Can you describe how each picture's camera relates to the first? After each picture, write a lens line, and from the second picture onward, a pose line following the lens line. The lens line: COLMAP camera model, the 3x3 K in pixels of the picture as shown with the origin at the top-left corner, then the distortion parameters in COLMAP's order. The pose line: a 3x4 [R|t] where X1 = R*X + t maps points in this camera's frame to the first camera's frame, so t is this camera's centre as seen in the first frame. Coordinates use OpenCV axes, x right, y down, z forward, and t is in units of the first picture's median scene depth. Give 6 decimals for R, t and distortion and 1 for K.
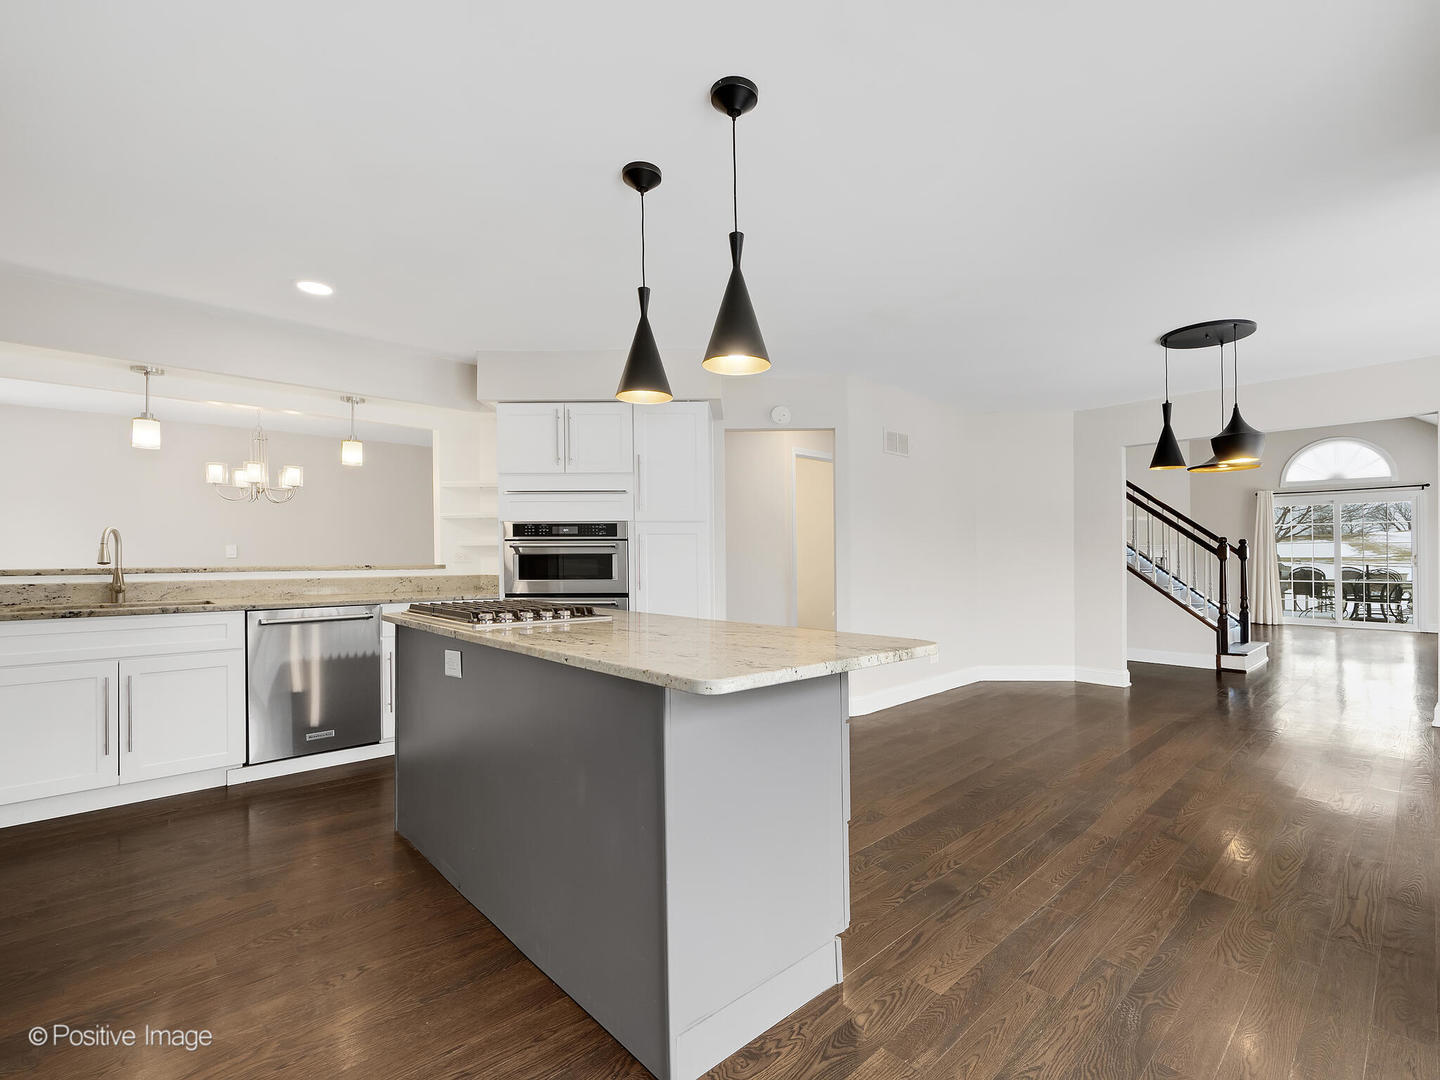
lens RADIAL K [[661.7, 0, 722.1], [0, 661.7, 545.4], [0, 0, 1]] dist [-0.000168, 0.000328]
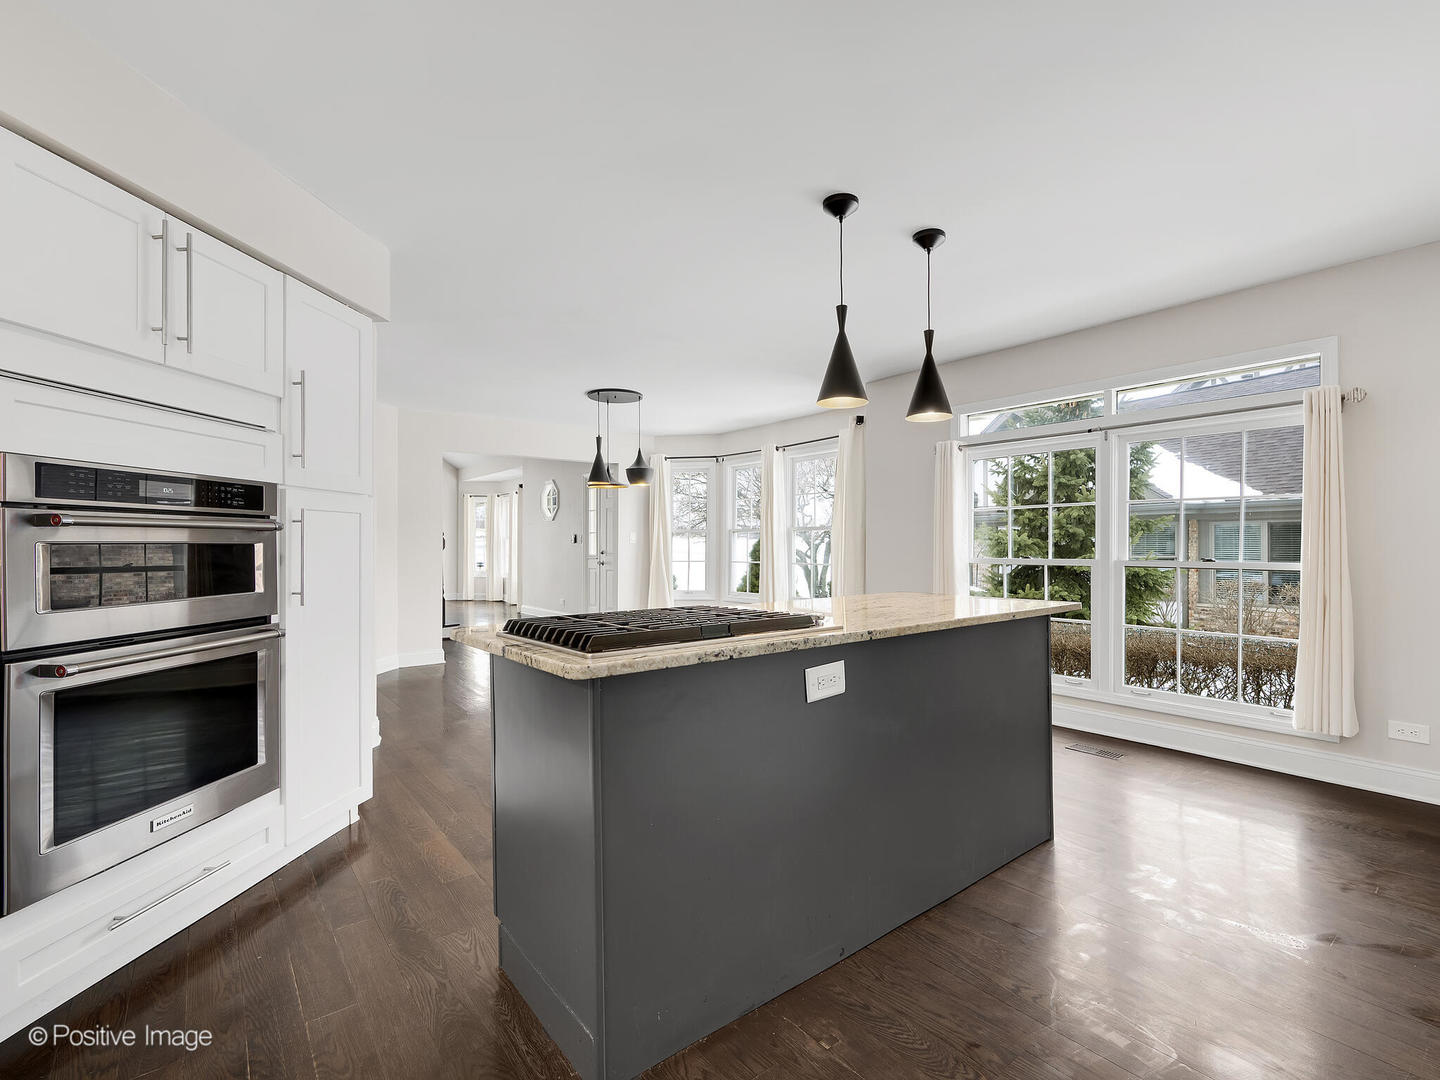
lens RADIAL K [[661.7, 0, 722.1], [0, 661.7, 545.4], [0, 0, 1]] dist [-0.000168, 0.000328]
pose [[0.073400, -0.001335, 0.997302, -0.763198], [-0.010111, 0.999947, 0.002083, 0.010829], [-0.997251, -0.010237, 0.073383, 0.689585]]
